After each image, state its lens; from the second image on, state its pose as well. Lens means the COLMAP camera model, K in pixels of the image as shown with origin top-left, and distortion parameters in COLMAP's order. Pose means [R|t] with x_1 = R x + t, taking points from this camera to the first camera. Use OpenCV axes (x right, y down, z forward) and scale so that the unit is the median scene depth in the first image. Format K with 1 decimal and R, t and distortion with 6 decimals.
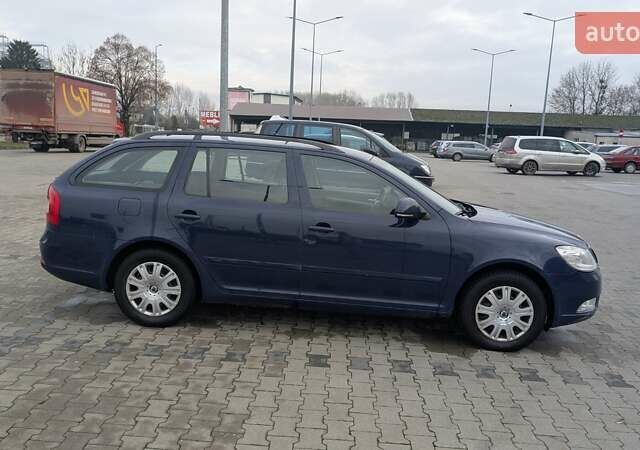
lens RADIAL K [[579.4, 0, 308.3], [0, 579.4, 232.7], [0, 0, 1]] dist [0.015798, 0.000000]
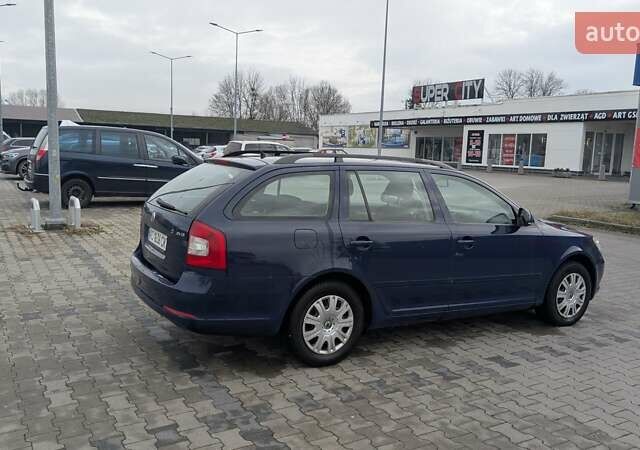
lens RADIAL K [[579.4, 0, 310.0], [0, 579.4, 235.1], [0, 0, 1]] dist [0.015798, 0.000000]
pose [[0.834794, -0.090679, 0.543044, -0.778778], [0.089684, 0.995566, 0.028376, -0.074300], [-0.543210, 0.025015, 0.839224, 0.238916]]
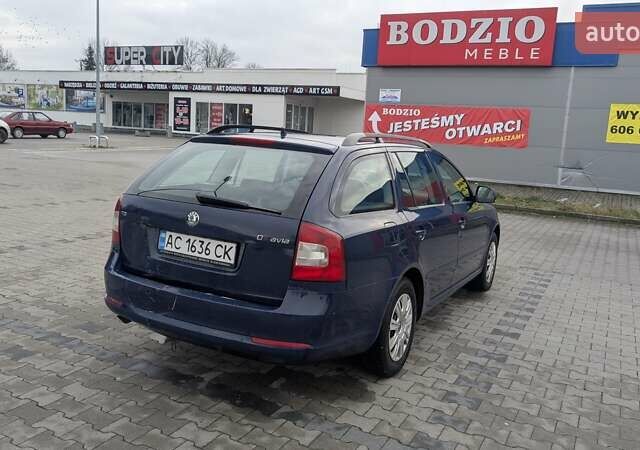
lens RADIAL K [[579.4, 0, 317.7], [0, 579.4, 222.4], [0, 0, 1]] dist [0.015798, 0.000000]
pose [[0.418006, -0.155380, 0.895058, -1.030943], [0.108698, 0.986740, 0.120532, -0.162251], [-0.901918, 0.046907, 0.429353, 0.745247]]
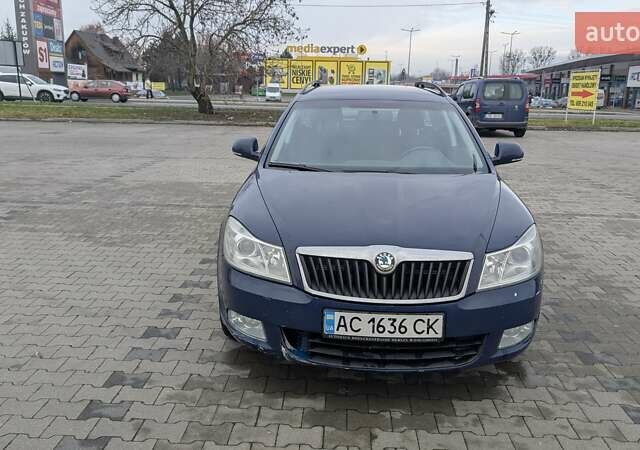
lens RADIAL K [[579.4, 0, 321.1], [0, 579.4, 212.7], [0, 0, 1]] dist [0.015798, 0.000000]
pose [[0.014944, 0.177013, -0.984095, 1.091008], [-0.189504, 0.966869, 0.171036, -0.119846], [0.981766, 0.183934, 0.047994, 1.030716]]
